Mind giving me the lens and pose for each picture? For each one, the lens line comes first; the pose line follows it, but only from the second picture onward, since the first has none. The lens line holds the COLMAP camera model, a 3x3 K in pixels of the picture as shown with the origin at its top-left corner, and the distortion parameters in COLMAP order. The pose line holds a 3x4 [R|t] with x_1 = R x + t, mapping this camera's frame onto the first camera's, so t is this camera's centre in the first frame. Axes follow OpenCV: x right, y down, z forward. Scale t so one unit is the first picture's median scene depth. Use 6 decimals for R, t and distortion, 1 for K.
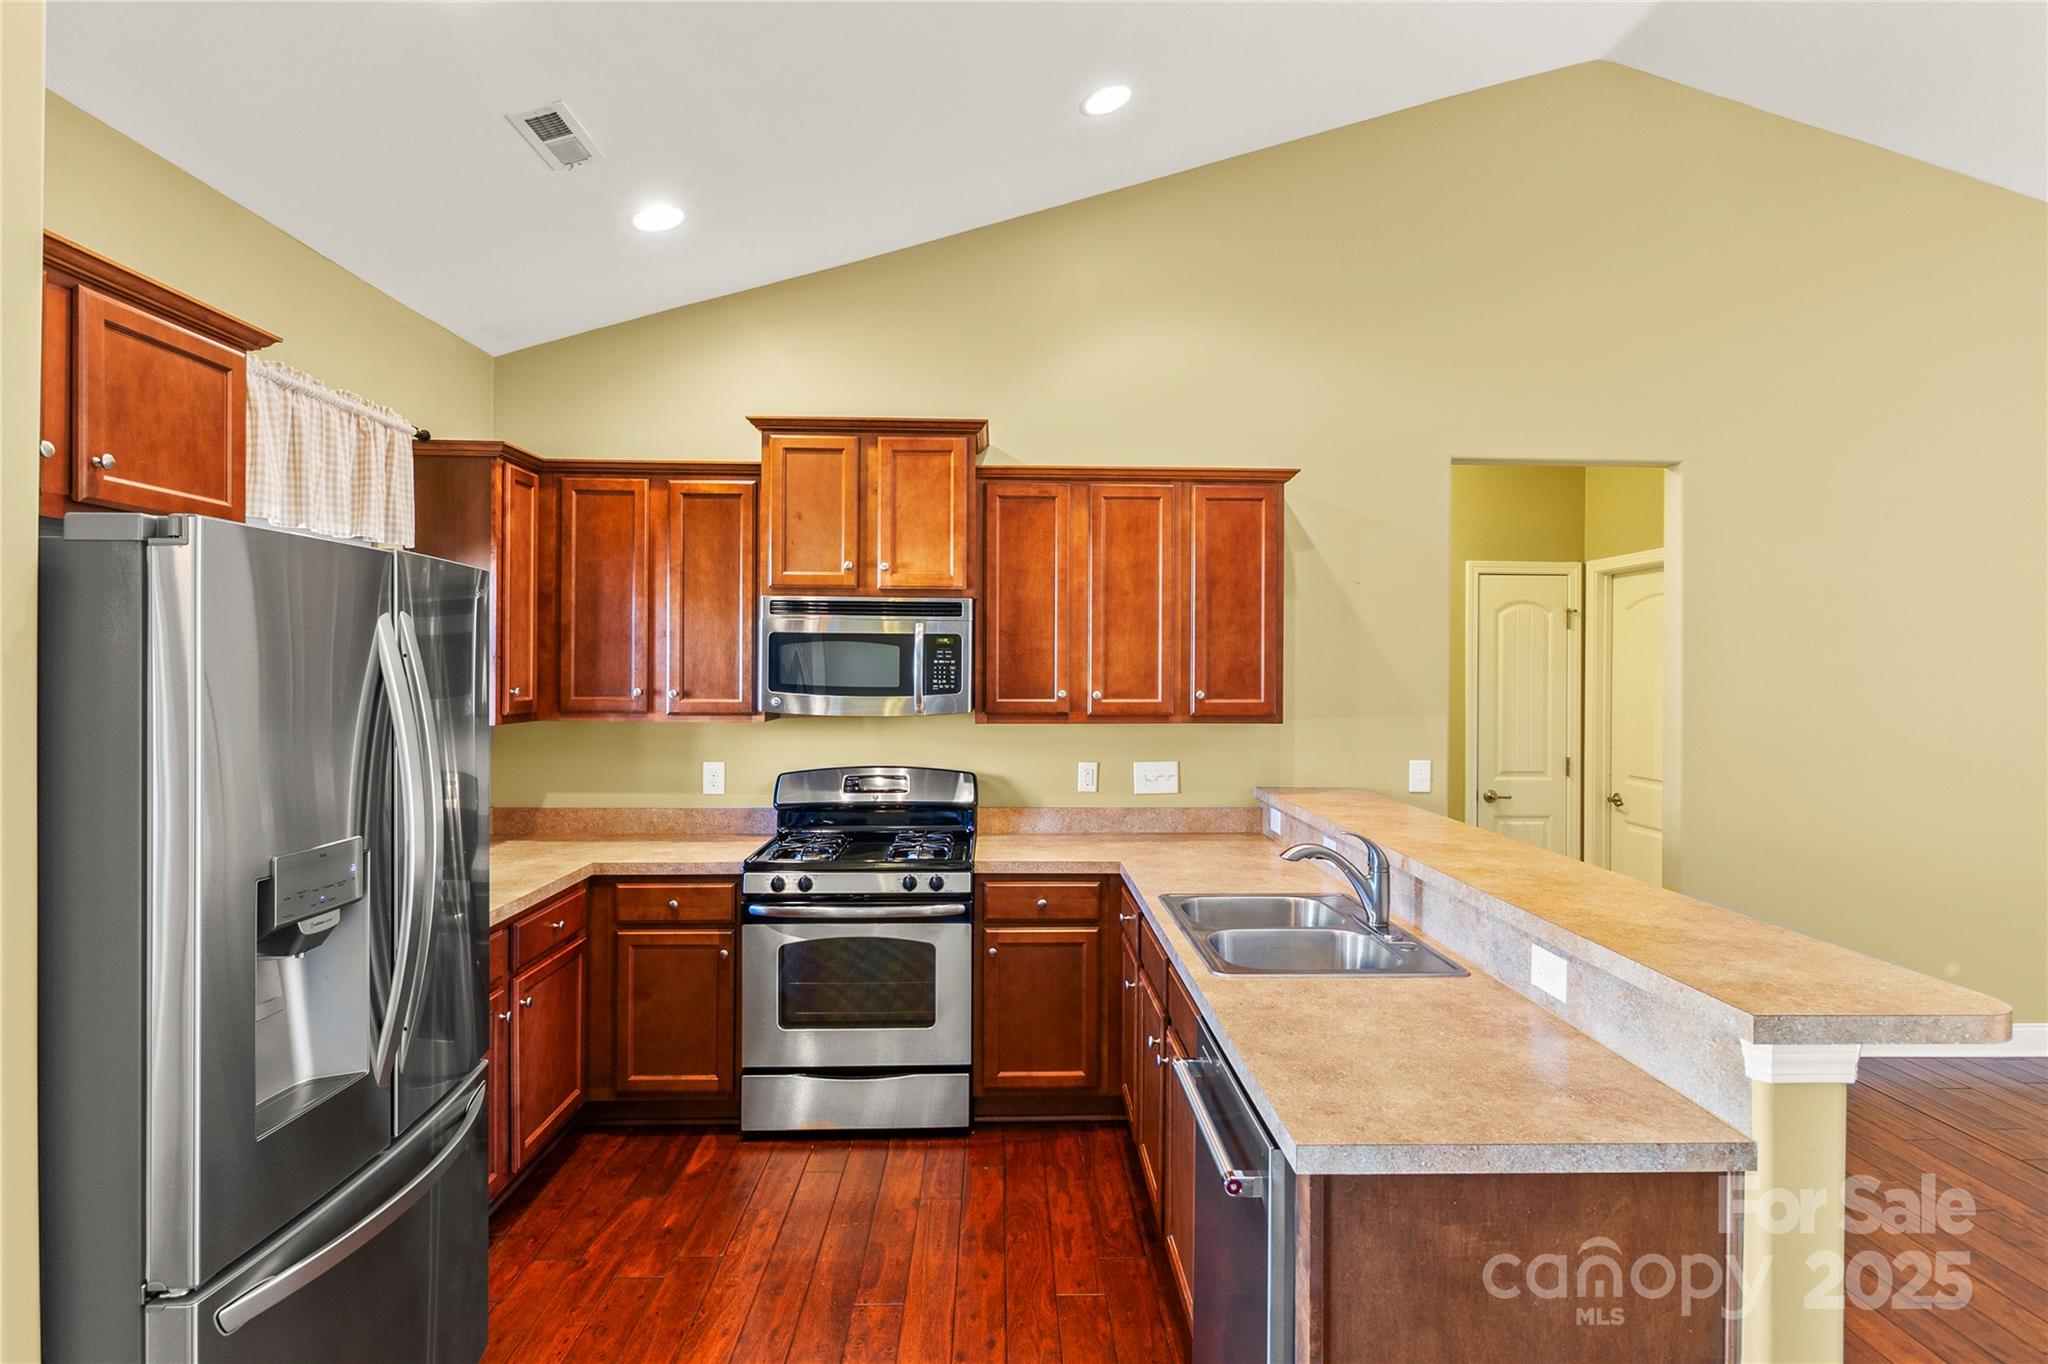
lens RADIAL K [[1078.6, 0, 1032.6], [0, 1078.6, 679.9], [0, 0, 1]] dist [0.002559, -0.001081]
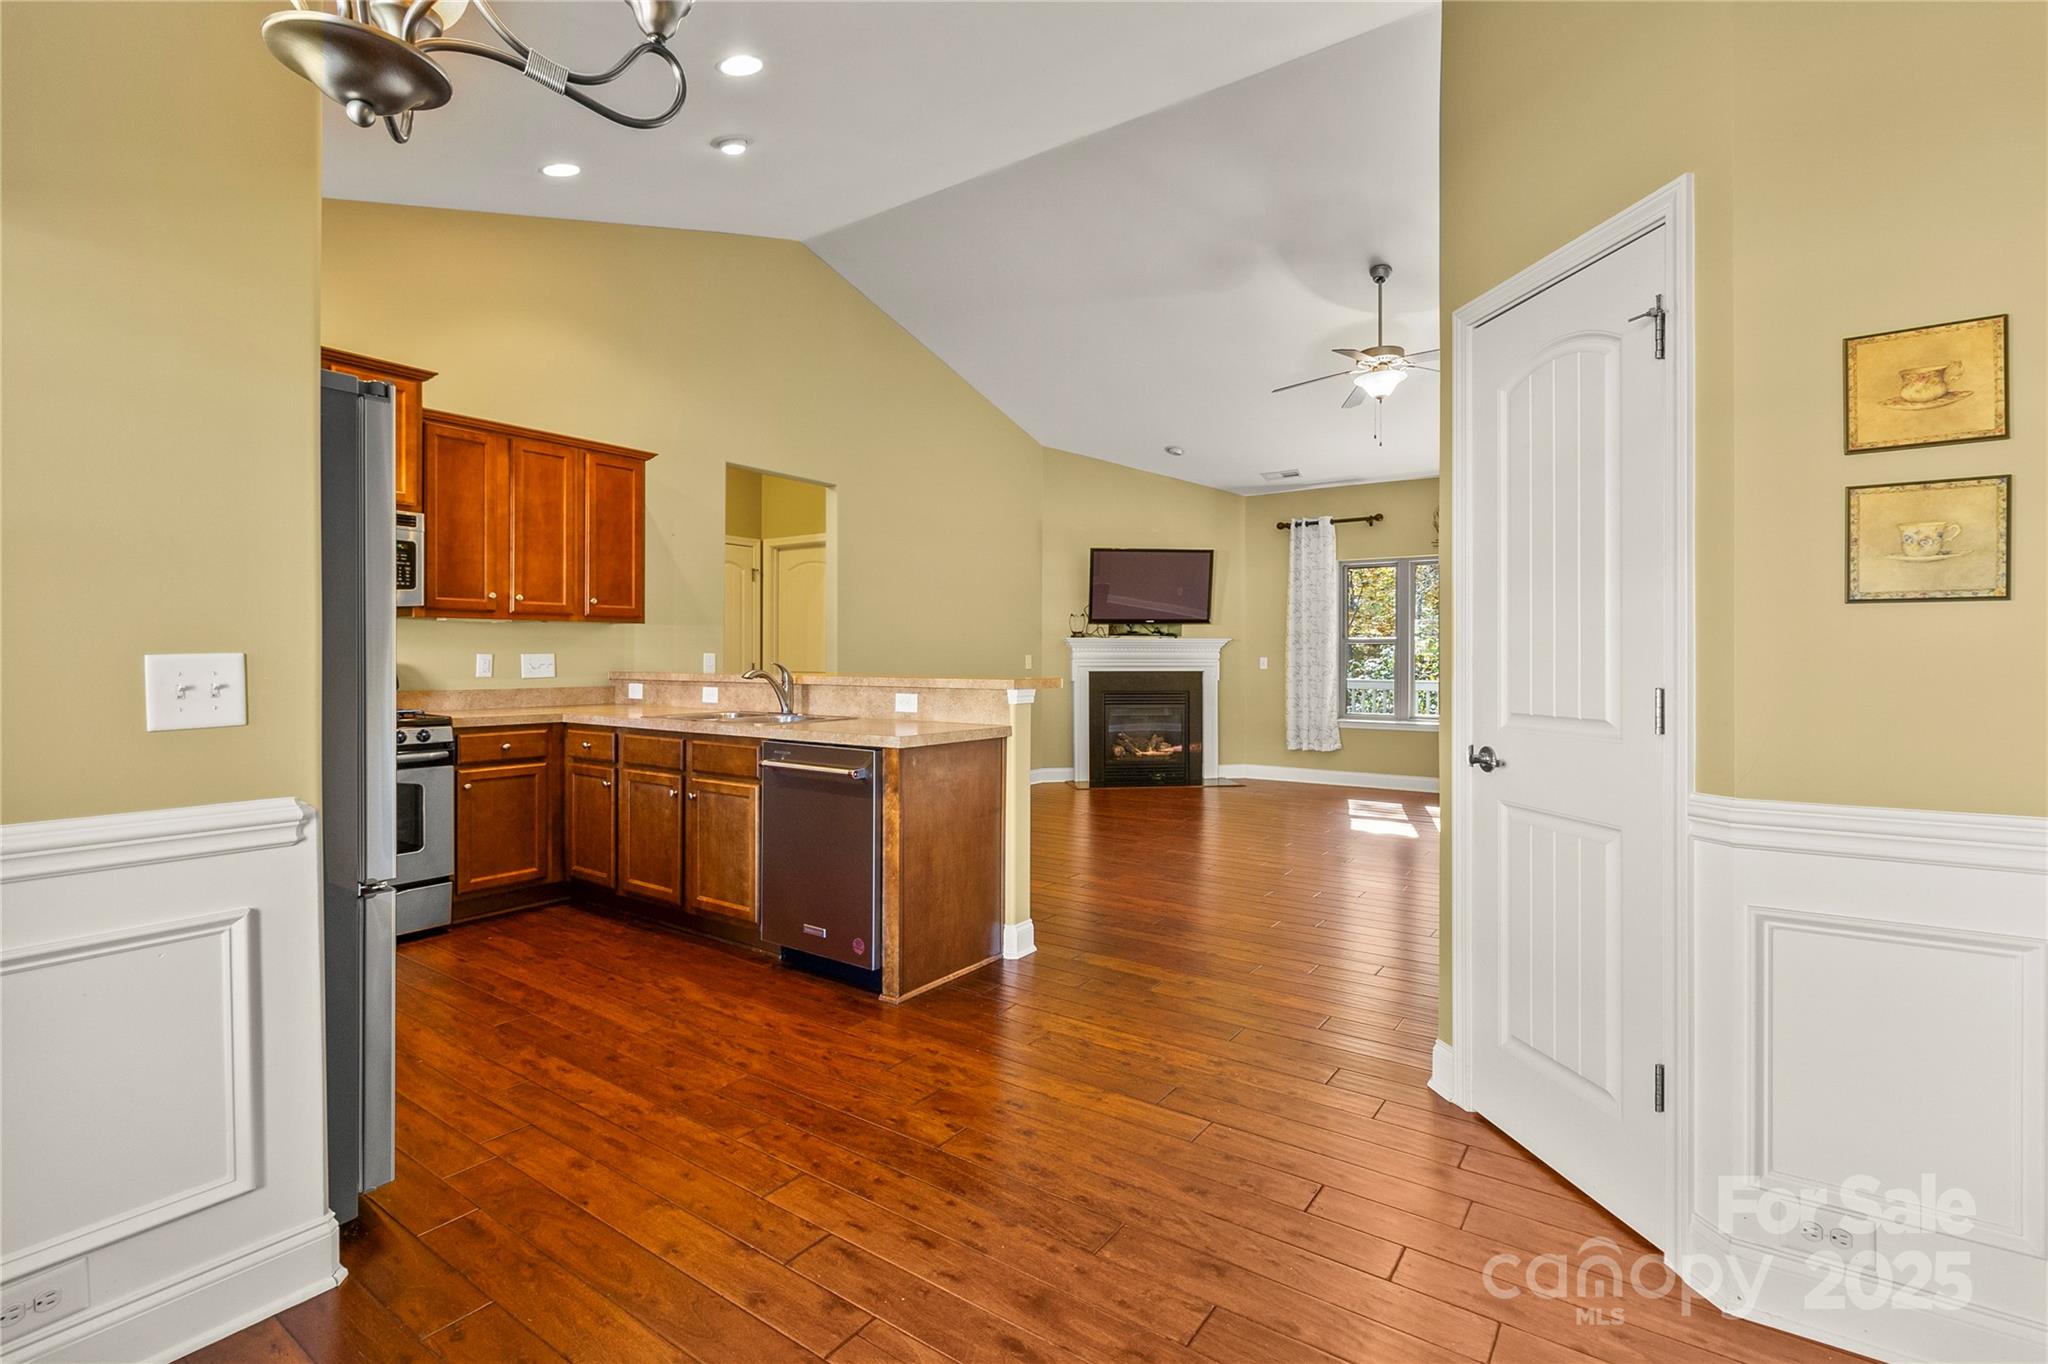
lens RADIAL K [[933.8, 0, 1029.5], [0, 933.8, 668.7], [0, 0, 1]] dist [-0.002812, -0.000194]
pose [[0.607203, -0.013392, 0.794434, -0.475105], [0.005513, 0.999905, 0.012642, 0.090612], [-0.794527, -0.003296, 0.607219, -0.204288]]
